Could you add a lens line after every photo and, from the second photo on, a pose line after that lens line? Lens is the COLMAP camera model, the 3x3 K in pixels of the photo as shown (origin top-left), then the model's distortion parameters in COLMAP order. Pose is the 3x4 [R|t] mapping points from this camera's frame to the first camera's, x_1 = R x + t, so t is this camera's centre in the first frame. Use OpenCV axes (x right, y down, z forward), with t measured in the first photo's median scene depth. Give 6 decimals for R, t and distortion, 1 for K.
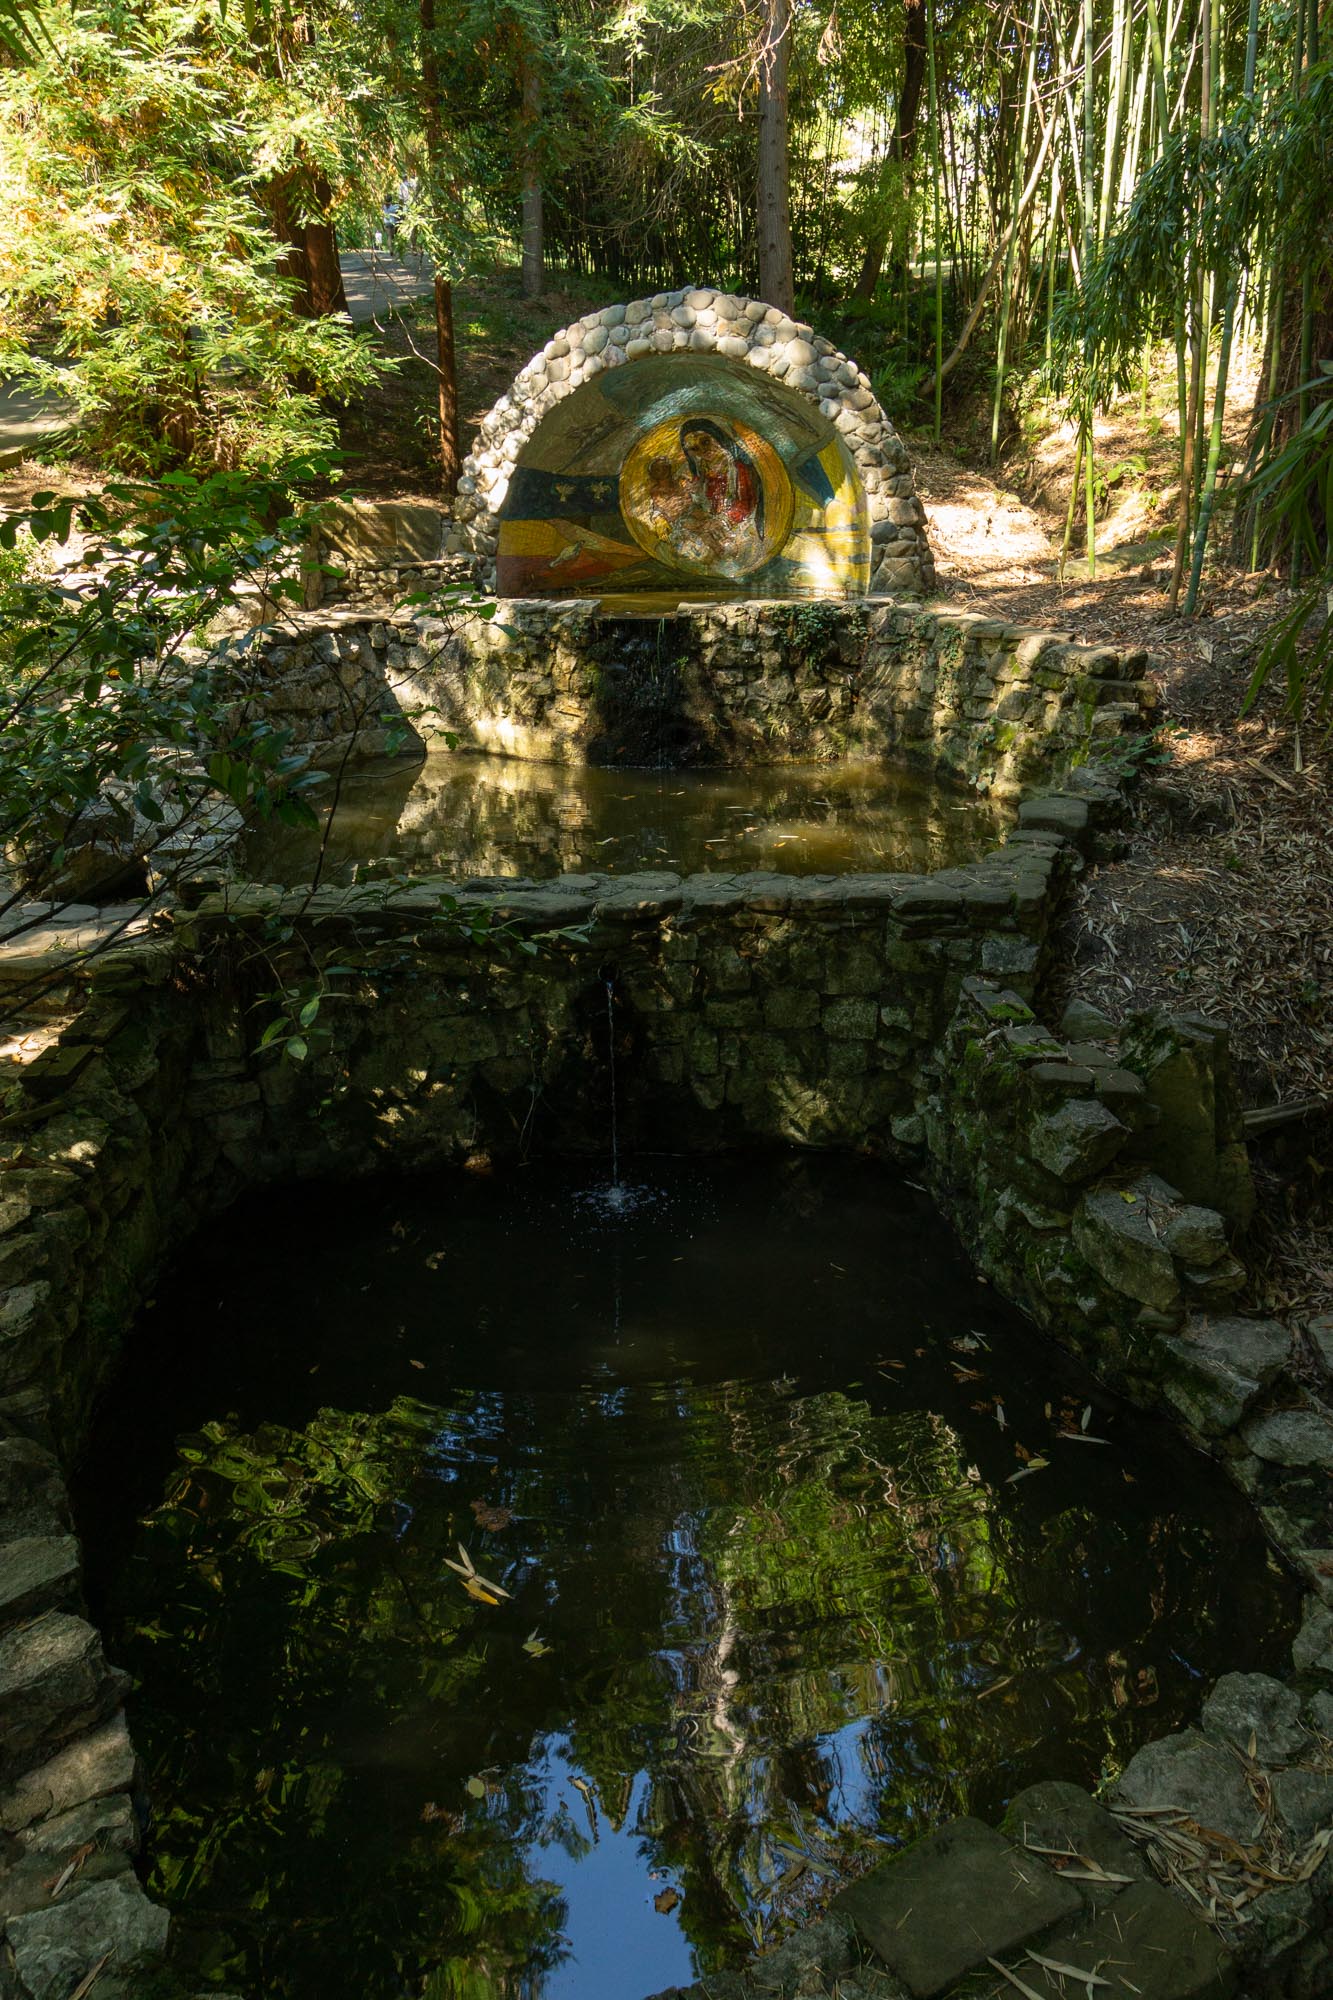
lens RADIAL K [[1421.5, 0, 666.5], [0, 1421.5, 1000.0], [0, 0, 1]] dist [0.001225, -0.001566]
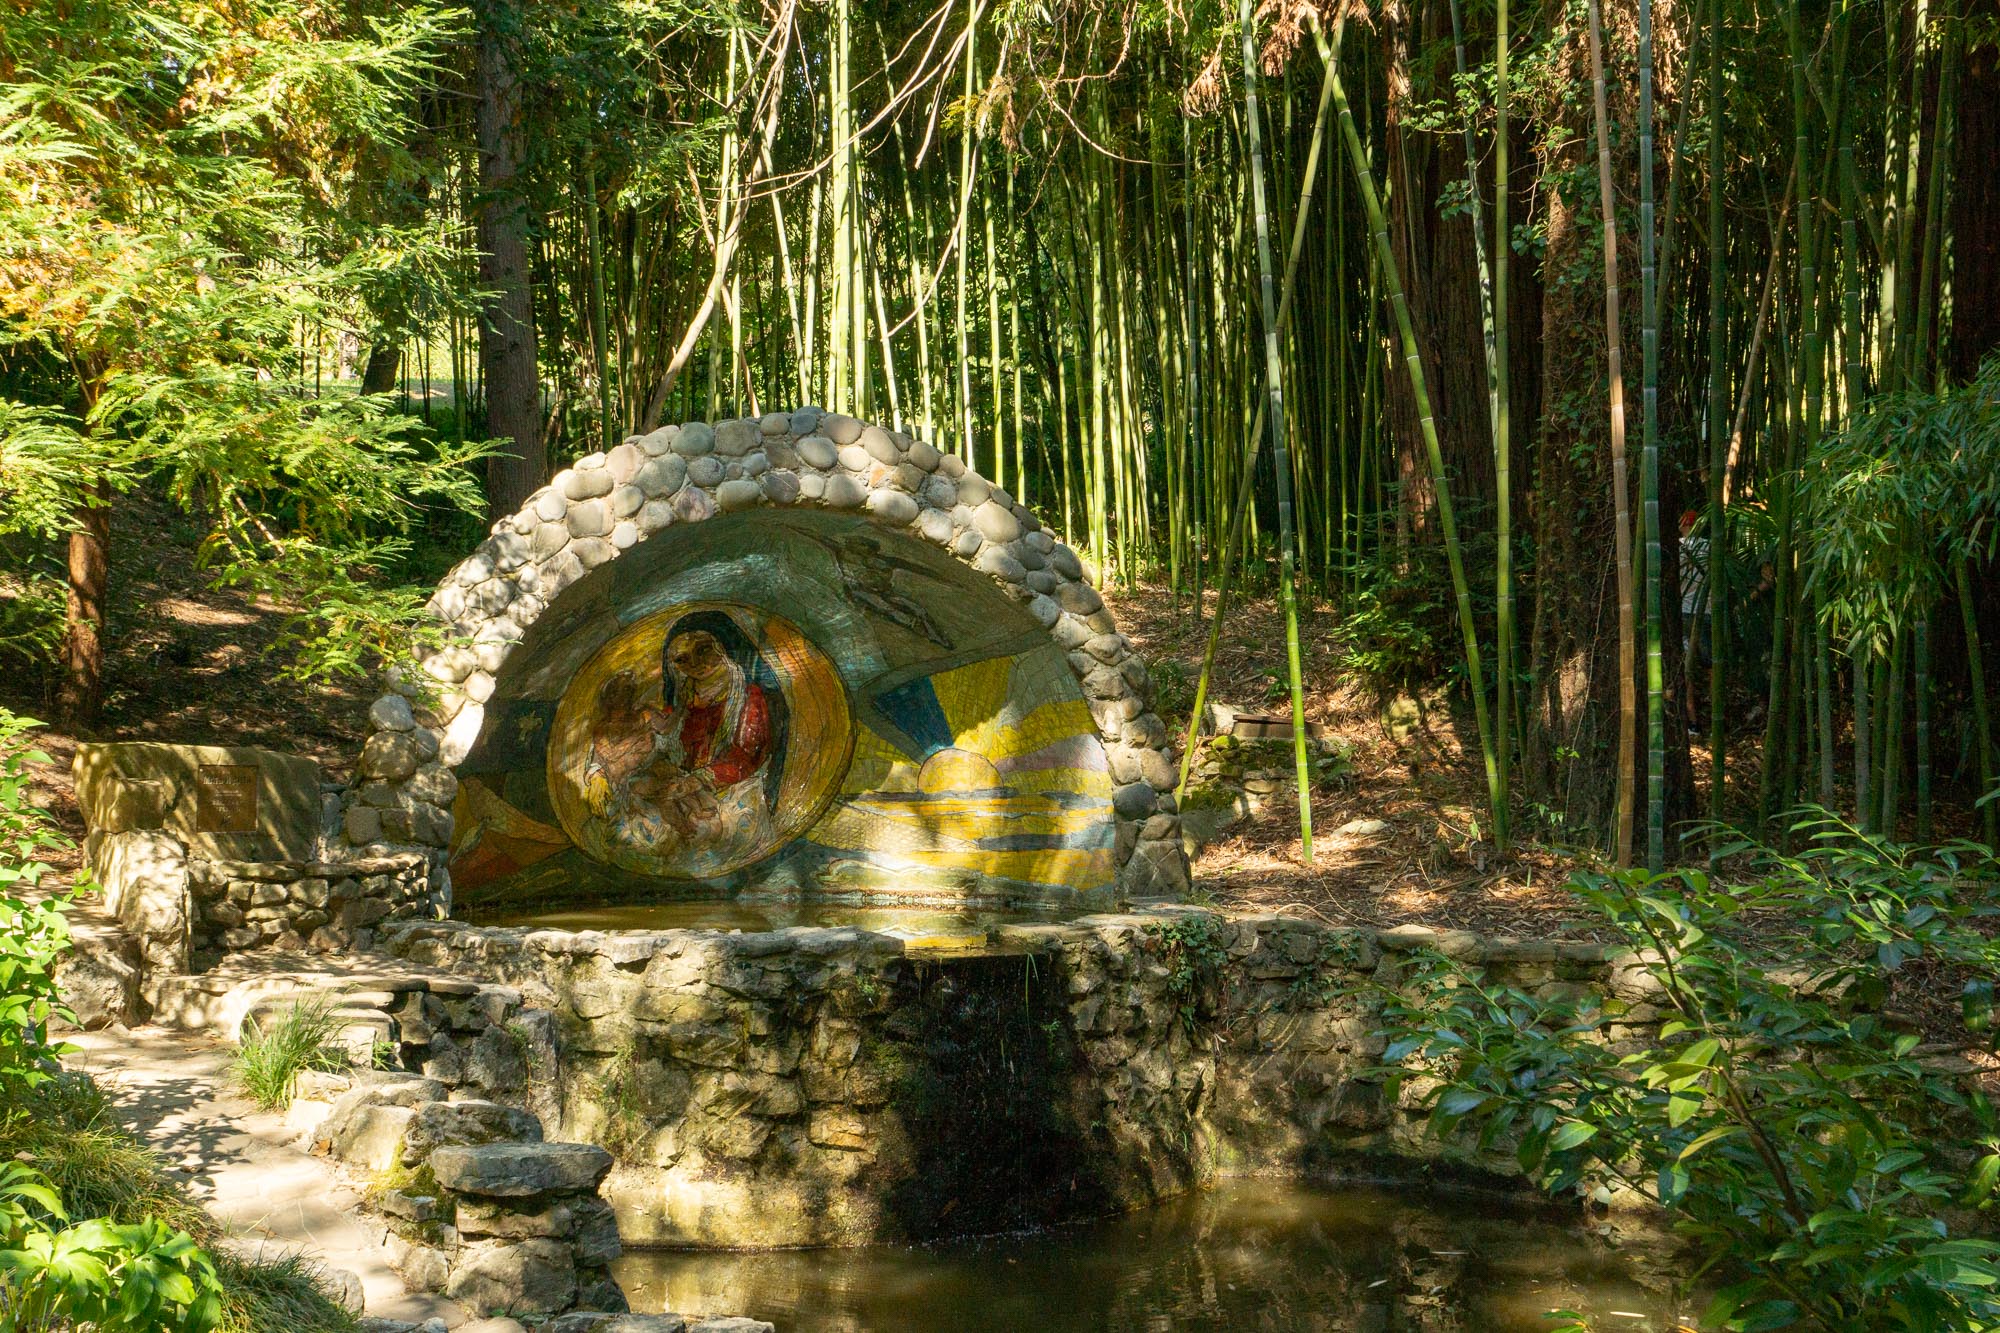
lens RADIAL K [[2294.8, 0, 1000.0], [0, 2294.8, 666.5], [0, 0, 1]] dist [-0.015756, -0.015378]
pose [[0.797295, 0.032065, 0.602738, -0.481166], [0.188203, 0.935598, -0.298725, -0.098269], [-0.573499, 0.351609, 0.739913, 0.279750]]
